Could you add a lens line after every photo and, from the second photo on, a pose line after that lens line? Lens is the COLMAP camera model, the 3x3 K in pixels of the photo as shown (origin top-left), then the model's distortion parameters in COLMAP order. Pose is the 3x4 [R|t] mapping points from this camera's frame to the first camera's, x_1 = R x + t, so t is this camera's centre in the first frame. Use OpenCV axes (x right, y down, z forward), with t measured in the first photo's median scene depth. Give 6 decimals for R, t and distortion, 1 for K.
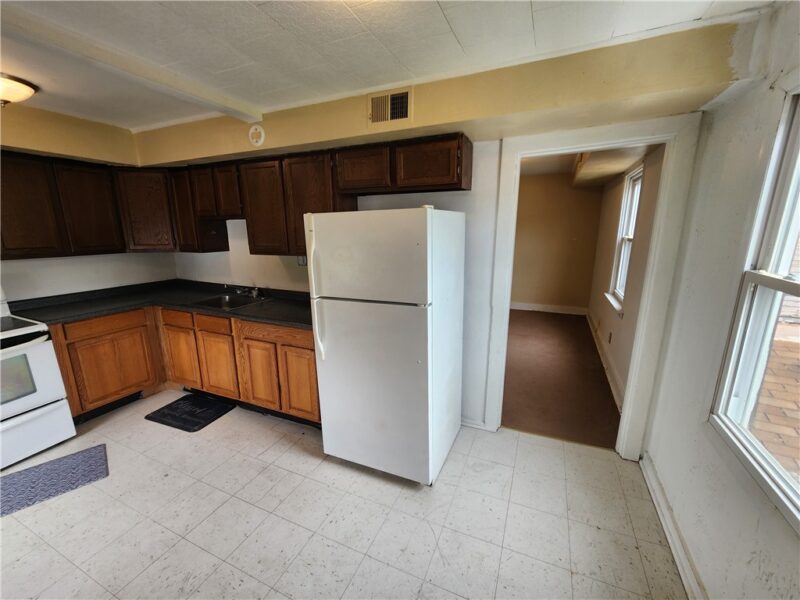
lens RADIAL K [[329.3, 0, 400.3], [0, 329.3, 301.8], [0, 0, 1]] dist [-0.001004, -0.000370]
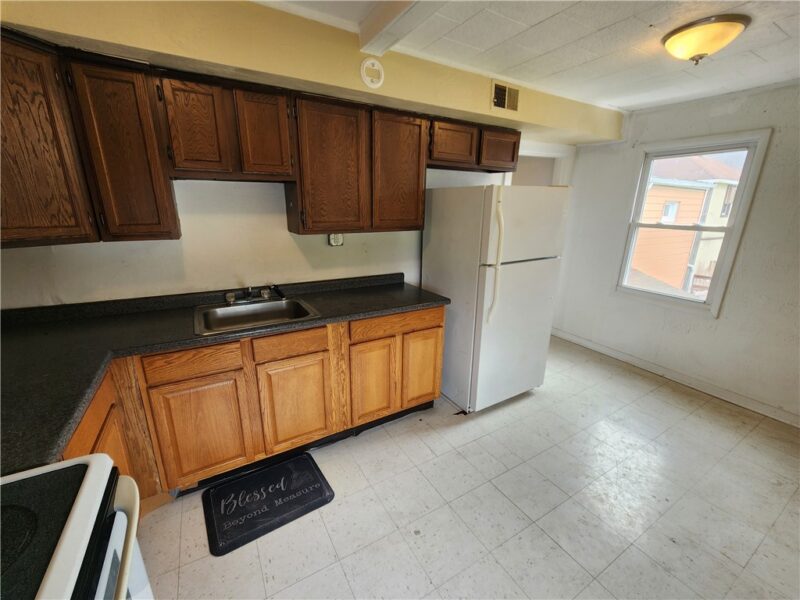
lens RADIAL K [[329.3, 0, 392.4], [0, 329.3, 302.0], [0, 0, 1]] dist [-0.001004, -0.000370]
pose [[0.587602, -0.213493, 0.780477, -1.125488], [0.165045, 0.975909, 0.142694, -0.089158], [-0.792139, 0.044967, 0.608682, 0.526166]]
